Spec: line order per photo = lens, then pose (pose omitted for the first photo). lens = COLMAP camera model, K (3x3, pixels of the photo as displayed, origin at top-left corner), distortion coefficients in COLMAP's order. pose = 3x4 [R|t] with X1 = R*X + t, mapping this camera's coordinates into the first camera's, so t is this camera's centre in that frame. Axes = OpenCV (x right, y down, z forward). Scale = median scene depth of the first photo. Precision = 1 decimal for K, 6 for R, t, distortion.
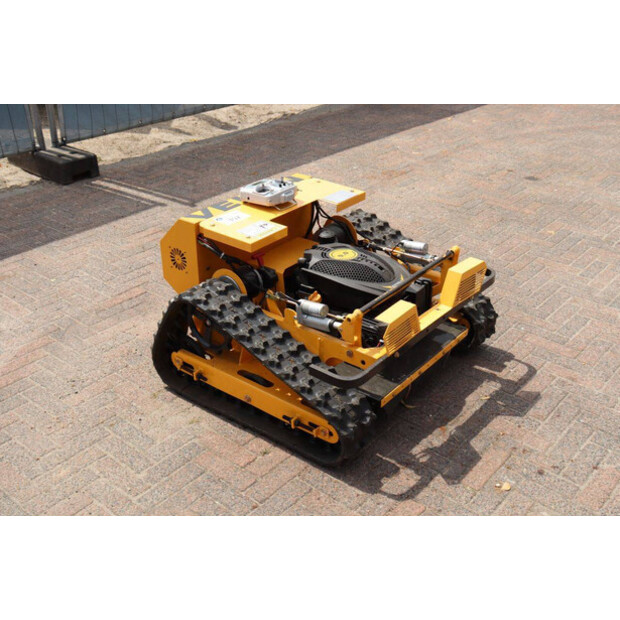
lens RADIAL K [[732.8, 0, 310.0], [0, 732.8, 310.0], [0, 0, 1]] dist [-0.003810, 0.039307]
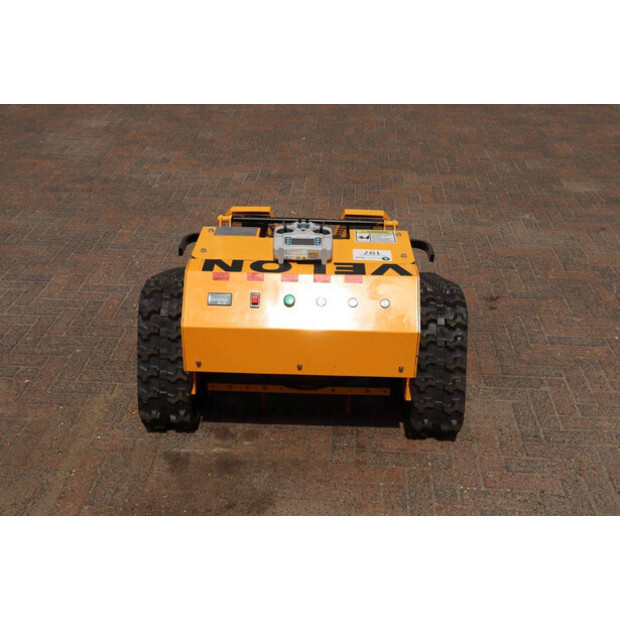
lens RADIAL K [[732.8, 0, 310.0], [0, 732.8, 310.0], [0, 0, 1]] dist [-0.003810, 0.039307]
pose [[-0.604123, -0.389869, 0.695009, -0.659301], [0.361825, 0.642870, 0.675130, -0.664800], [-0.710013, 0.659334, -0.247308, 1.273766]]
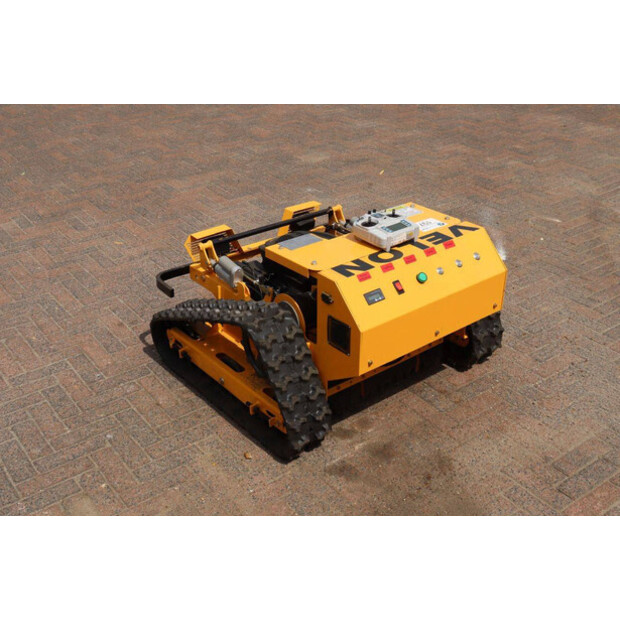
lens RADIAL K [[732.8, 0, 310.0], [0, 732.8, 310.0], [0, 0, 1]] dist [-0.003810, 0.039307]
pose [[-0.975123, -0.099298, 0.198177, -0.154952], [0.109922, 0.559755, 0.821335, -0.852749], [-0.192488, 0.822687, -0.534915, 1.603266]]
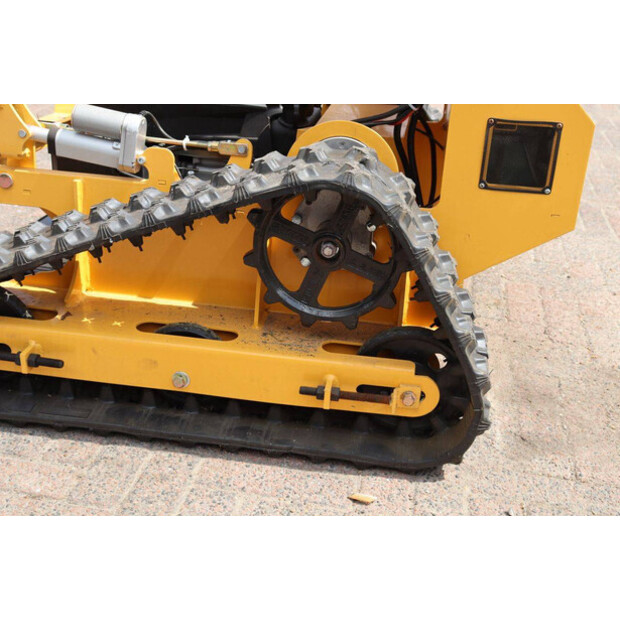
lens RADIAL K [[836.7, 0, 310.0], [0, 836.7, 310.0], [0, 0, 1]] dist [-0.018828, 0.355035]
pose [[-0.865104, 0.173835, -0.470506, 0.293051], [-0.276182, 0.617945, 0.736116, -0.408054], [0.418710, 0.766763, -0.486577, 1.414471]]
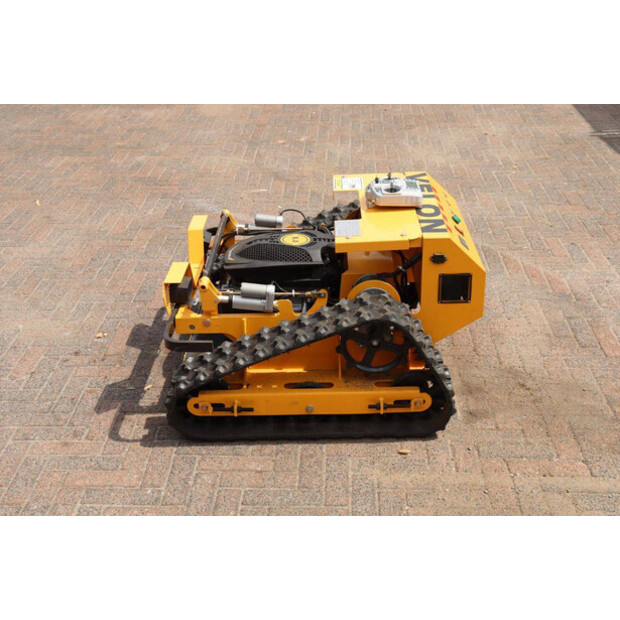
lens RADIAL K [[836.7, 0, 310.0], [0, 836.7, 310.0], [0, 0, 1]] dist [-0.018828, 0.355035]
pose [[-0.790965, 0.296058, -0.535466, 0.634573], [-0.261445, 0.627692, 0.733245, -0.814451], [0.553191, 0.719967, -0.419080, 1.515071]]
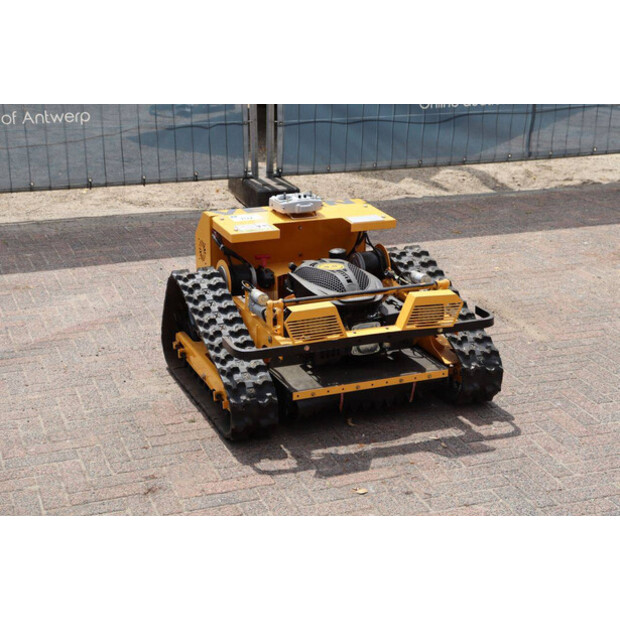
lens RADIAL K [[1121.5, 0, 286.3], [0, 1121.5, 309.4], [0, 0, 1]] dist [0.134459, 0.034916]
pose [[0.862151, 0.165711, -0.478785, 0.742964], [-0.243340, 0.964303, -0.104432, 0.158663], [0.444388, 0.206543, 0.871699, -0.376985]]
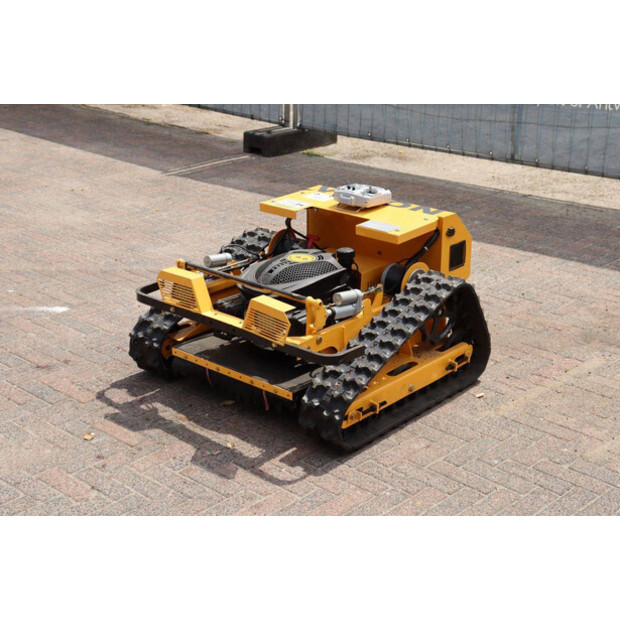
lens RADIAL K [[1028.0, 0, 310.0], [0, 1028.0, 310.0], [0, 0, 1]] dist [0.174573, 0.102777]
pose [[-0.062895, 0.354923, -0.932777, 1.362099], [-0.466120, 0.815983, 0.341912, -0.497163], [0.882483, 0.456291, 0.114116, 0.870611]]
